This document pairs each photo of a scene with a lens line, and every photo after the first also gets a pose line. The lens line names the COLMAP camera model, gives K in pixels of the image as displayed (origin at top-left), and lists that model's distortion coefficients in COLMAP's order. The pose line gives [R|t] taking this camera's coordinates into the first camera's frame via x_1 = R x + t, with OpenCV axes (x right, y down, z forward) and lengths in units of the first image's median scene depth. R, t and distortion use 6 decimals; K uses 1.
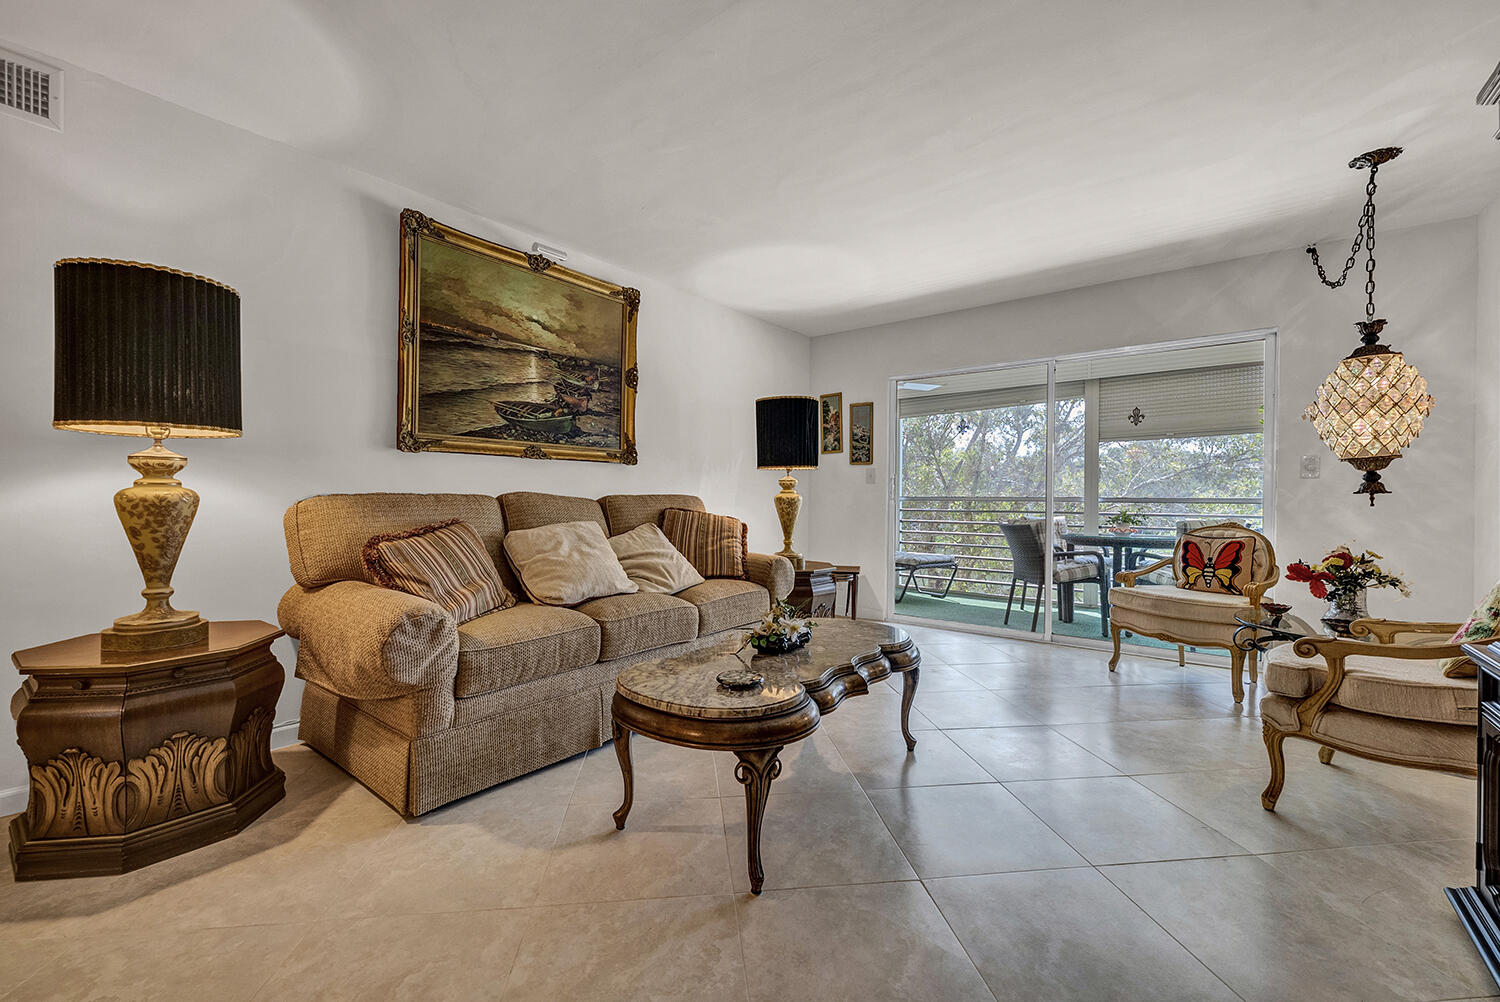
lens RADIAL K [[608.1, 0, 750.0], [0, 608.1, 501.0], [0, 0, 1]] dist [-0.001672, -0.000205]
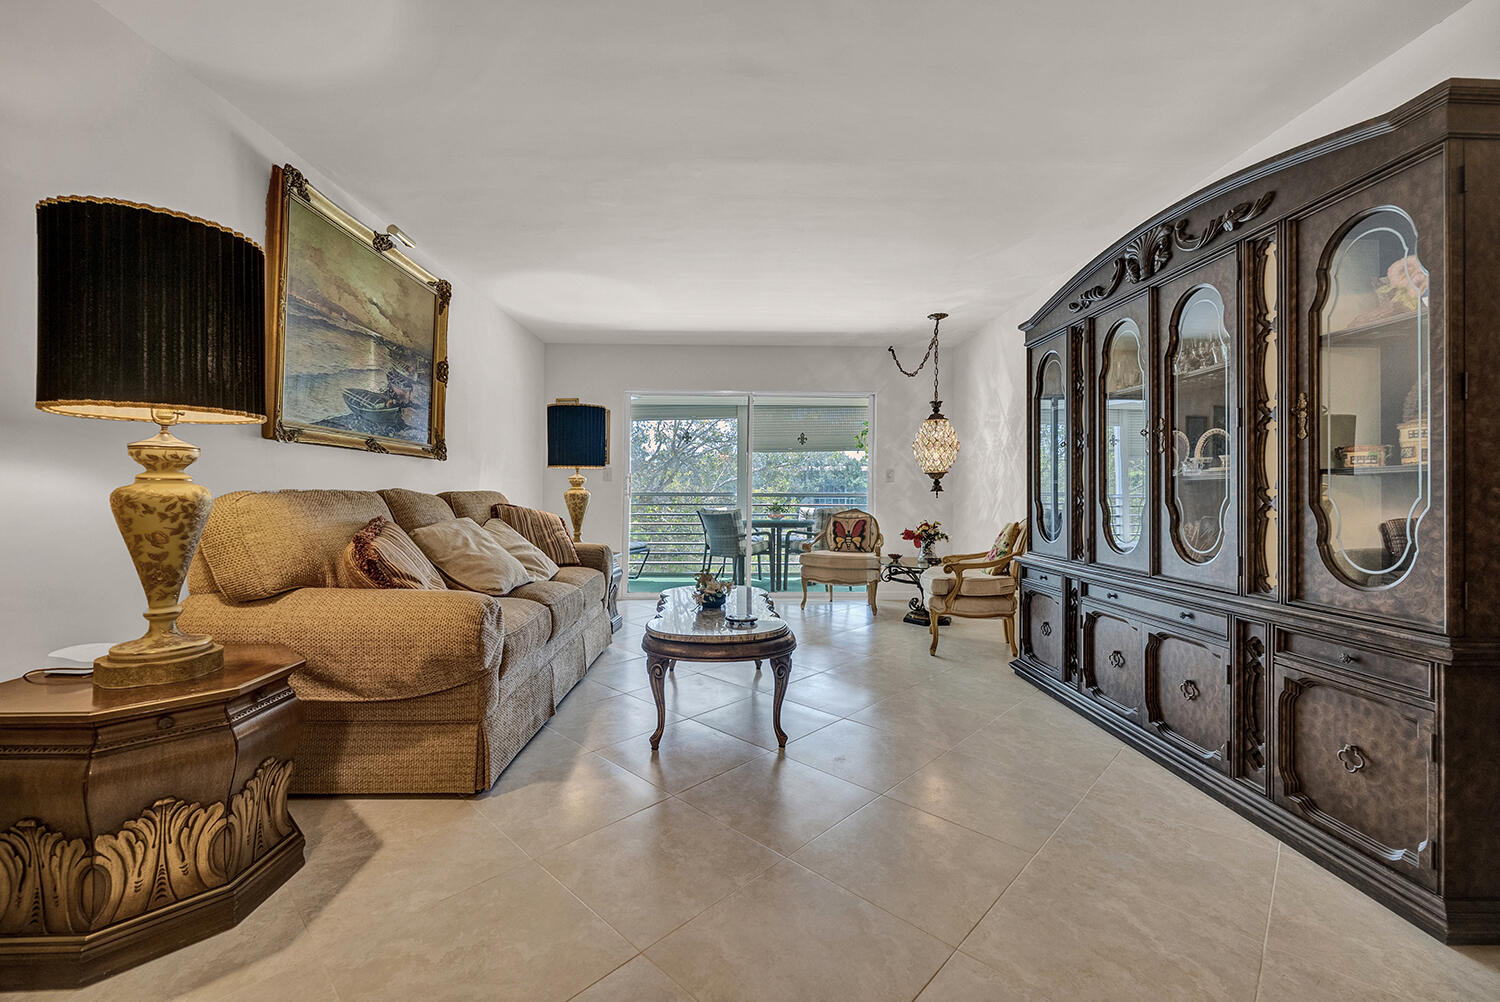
lens RADIAL K [[609.7, 0, 742.7], [0, 609.7, 491.2], [0, 0, 1]] dist [0.002917, -0.000177]
pose [[0.774434, 0.000858, 0.632654, -0.535074], [0.003778, 0.999975, -0.005980, -0.002777], [-0.632644, 0.007021, 0.774411, -0.079072]]
